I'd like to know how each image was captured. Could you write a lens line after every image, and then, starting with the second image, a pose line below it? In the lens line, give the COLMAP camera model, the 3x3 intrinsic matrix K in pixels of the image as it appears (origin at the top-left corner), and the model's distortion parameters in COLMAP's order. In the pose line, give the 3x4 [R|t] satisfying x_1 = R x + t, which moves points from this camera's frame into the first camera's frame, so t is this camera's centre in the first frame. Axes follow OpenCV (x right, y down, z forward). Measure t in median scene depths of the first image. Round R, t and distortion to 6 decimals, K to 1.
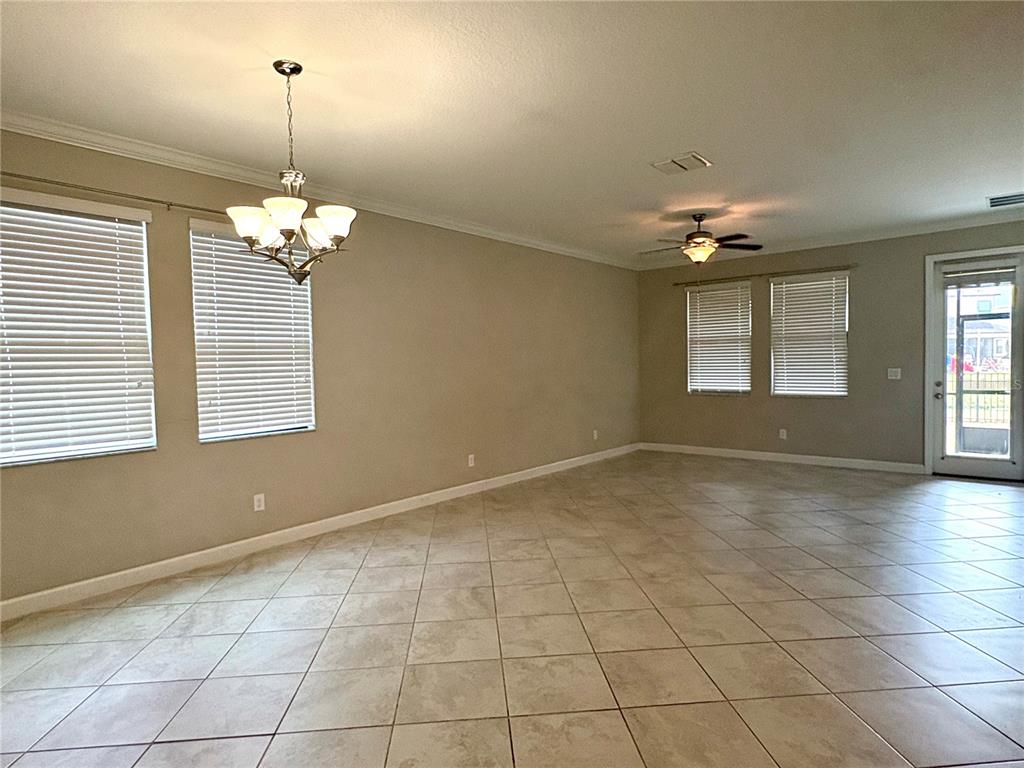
lens RADIAL K [[578.7, 0, 512.0], [0, 578.7, 384.0], [0, 0, 1]] dist [0.003490, 0.001090]
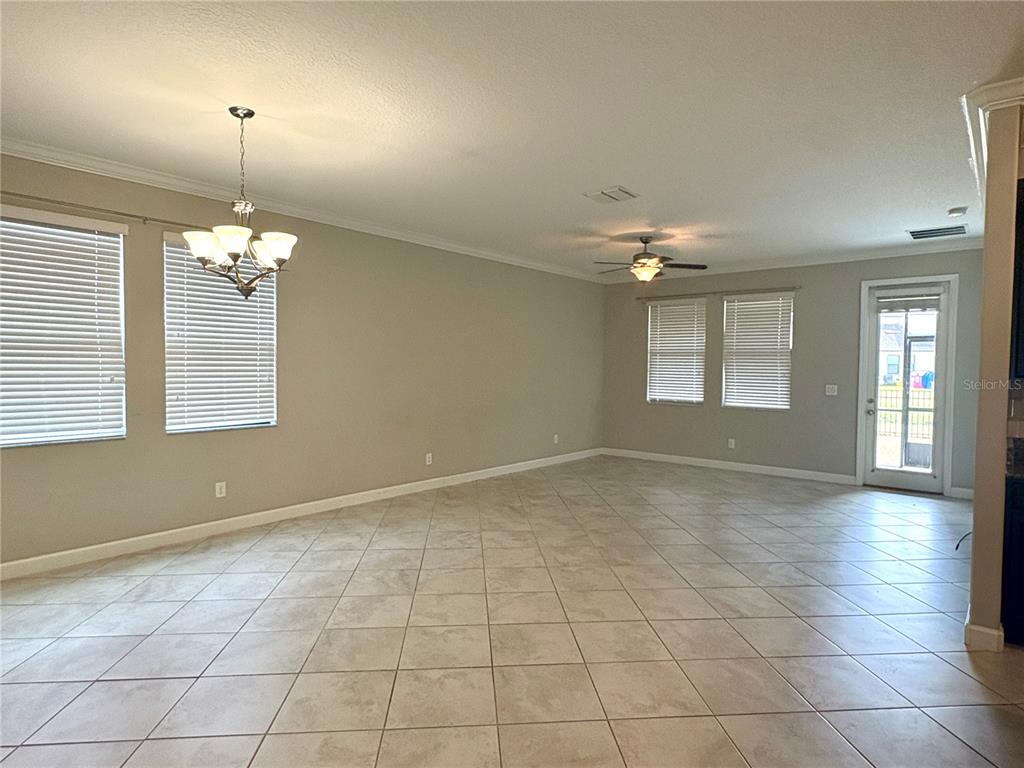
lens RADIAL K [[578.7, 0, 512.0], [0, 578.7, 384.0], [0, 0, 1]] dist [0.003490, 0.001090]
pose [[0.999497, 0.031664, 0.001534, 0.117502], [-0.031656, 0.999488, -0.004607, -0.009222], [-0.001679, 0.004556, 0.999988, -0.110140]]
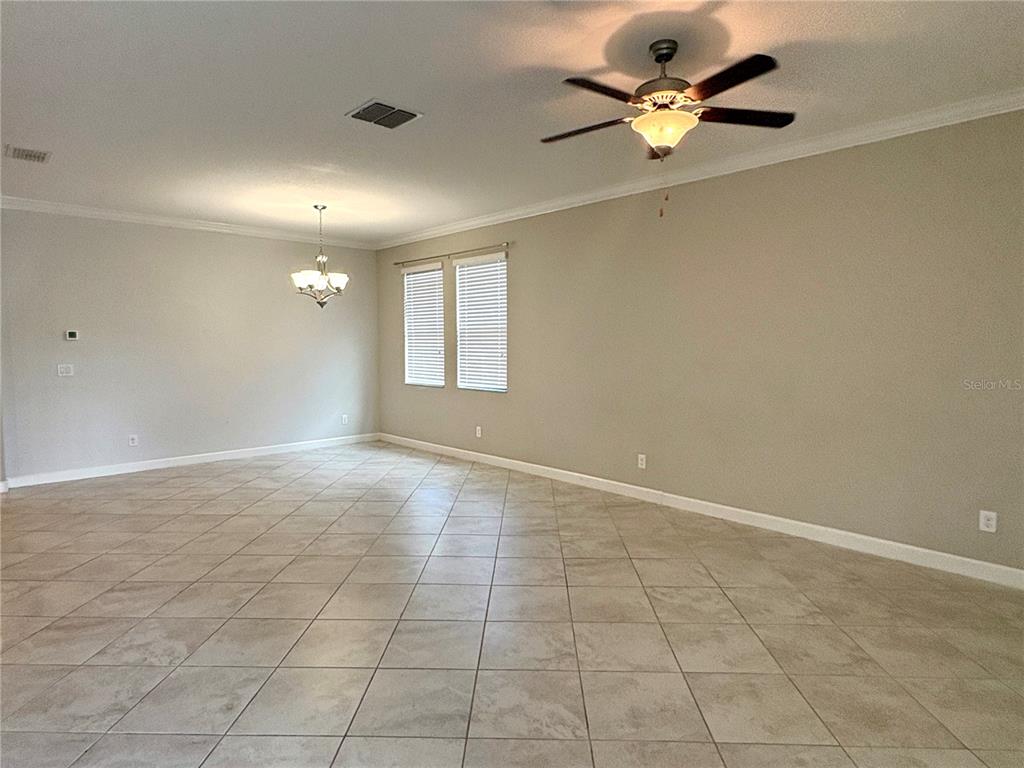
lens RADIAL K [[578.7, 0, 512.0], [0, 578.7, 384.0], [0, 0, 1]] dist [0.003490, 0.001090]
pose [[-0.104106, 0.096353, -0.989888, 1.194244], [-0.033451, 0.994394, 0.100309, -0.092491], [0.994004, 0.043555, -0.100299, 1.353467]]
